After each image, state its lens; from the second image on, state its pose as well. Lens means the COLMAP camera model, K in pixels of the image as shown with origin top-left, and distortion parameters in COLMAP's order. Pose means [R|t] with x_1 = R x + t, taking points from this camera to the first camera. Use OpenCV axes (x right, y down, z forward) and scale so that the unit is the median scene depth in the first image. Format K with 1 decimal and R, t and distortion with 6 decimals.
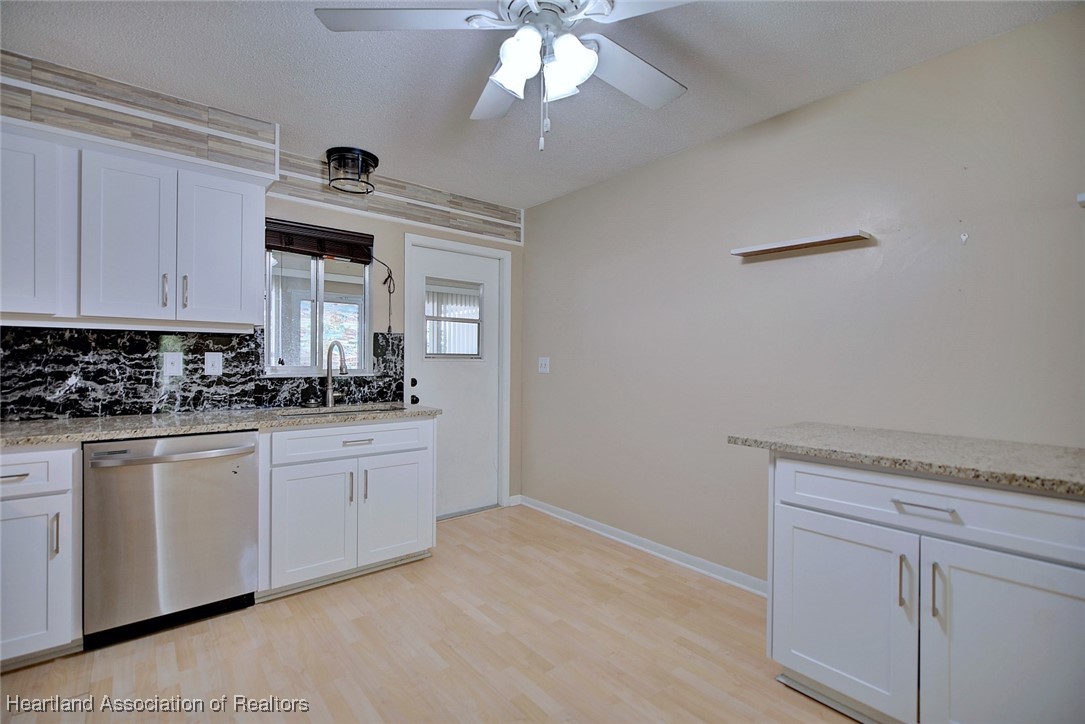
lens RADIAL K [[497.1, 0, 542.9], [0, 497.1, 363.4], [0, 0, 1]] dist [0.002592, -0.001653]
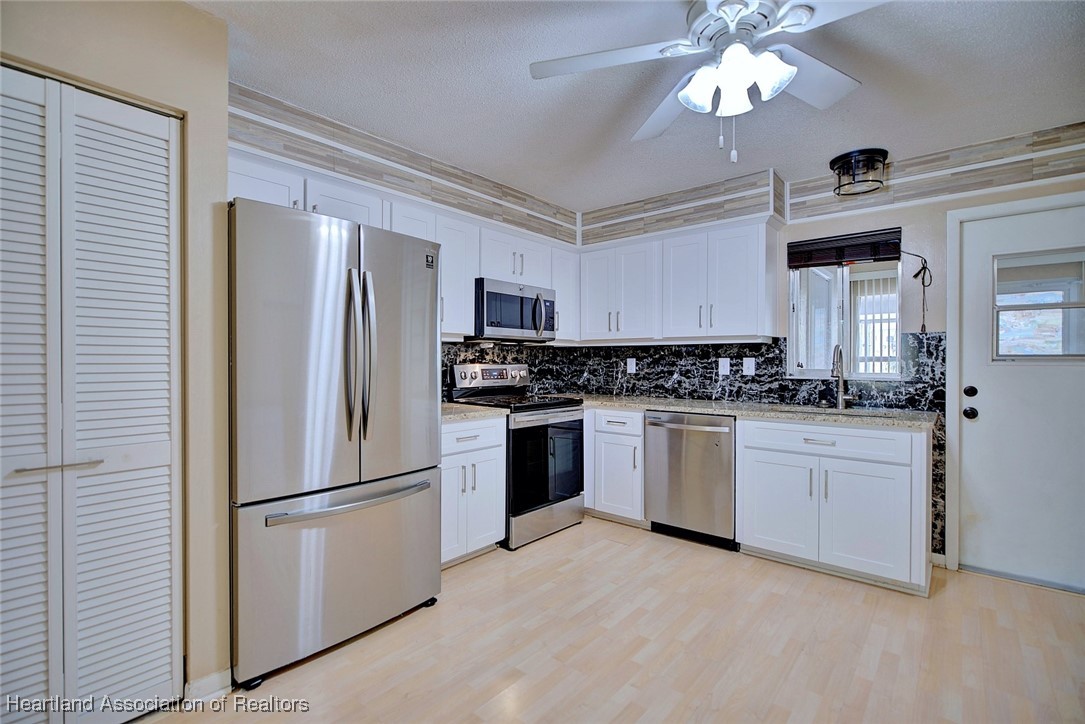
lens RADIAL K [[497.1, 0, 541.5], [0, 497.1, 363.8], [0, 0, 1]] dist [0.002592, -0.001653]
pose [[0.172127, -0.002041, -0.985073, 0.528879], [-0.008395, 0.999959, -0.003538, 0.002907], [0.985039, 0.008878, 0.172103, 0.231446]]
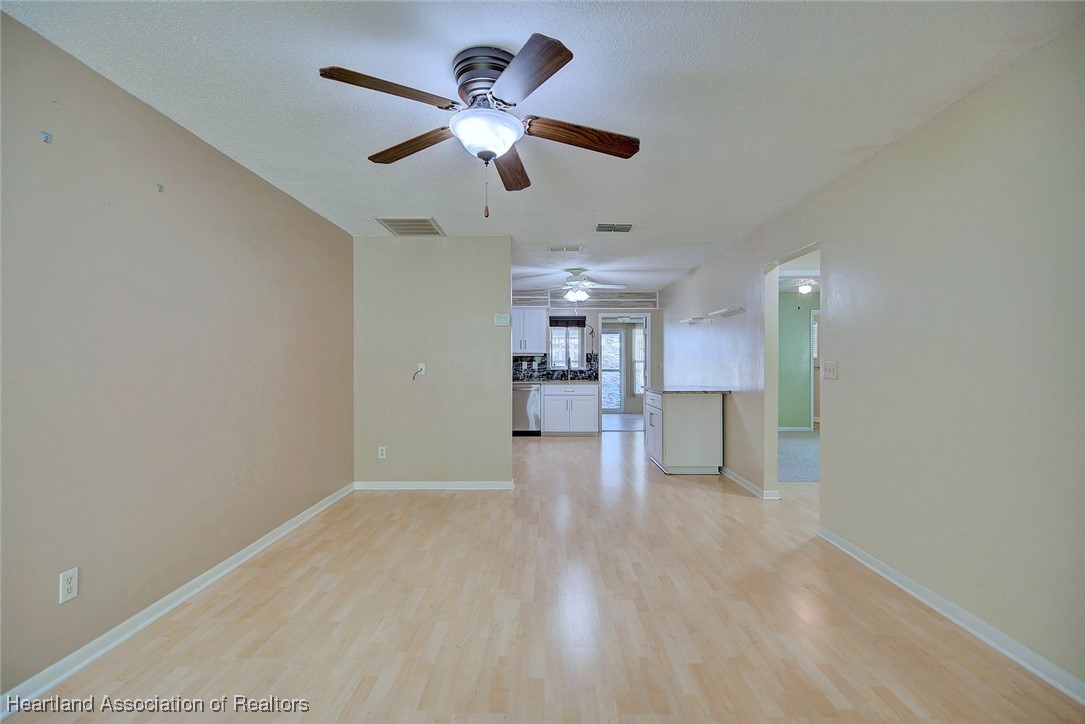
lens RADIAL K [[497.1, 0, 539.1], [0, 497.1, 362.7], [0, 0, 1]] dist [0.002592, -0.001653]
pose [[0.759161, -0.008665, -0.650846, 1.396741], [0.001979, 0.999938, -0.011003, 0.018530], [0.650900, 0.007065, 0.759130, -1.364433]]
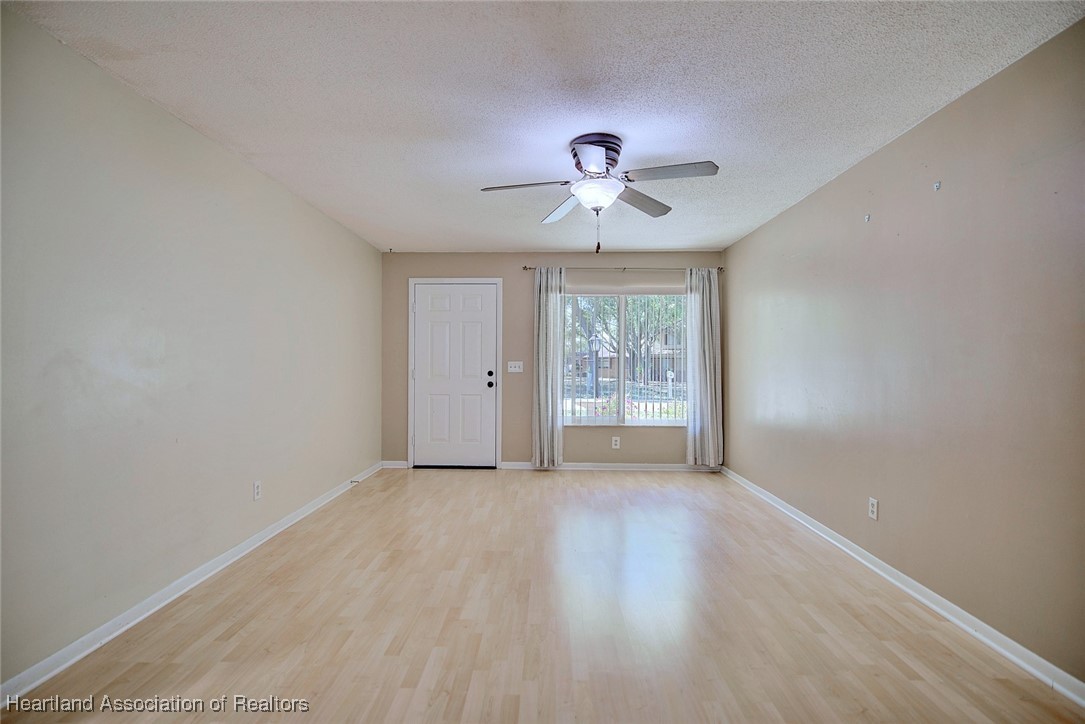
lens RADIAL K [[497.1, 0, 542.0], [0, 497.1, 362.5], [0, 0, 1]] dist [0.002592, -0.001653]
pose [[-0.758714, -0.012392, 0.651306, 0.313580], [-0.004638, 0.999896, 0.013621, 0.004533], [-0.651407, 0.007314, -0.758693, -0.049047]]
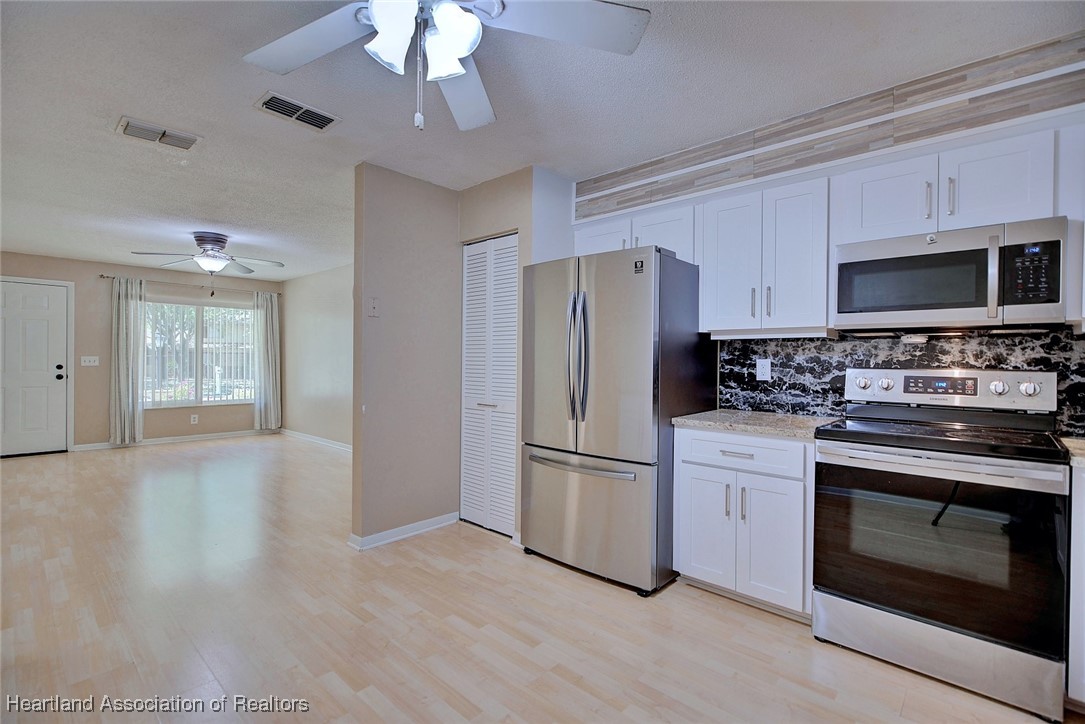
lens RADIAL K [[497.1, 0, 541.2], [0, 497.1, 363.4], [0, 0, 1]] dist [0.002592, -0.001653]
pose [[-0.990703, -0.015911, -0.135109, -0.056766], [-0.017993, 0.999737, 0.014205, -0.008905], [0.134848, 0.016504, -0.990729, 1.065539]]
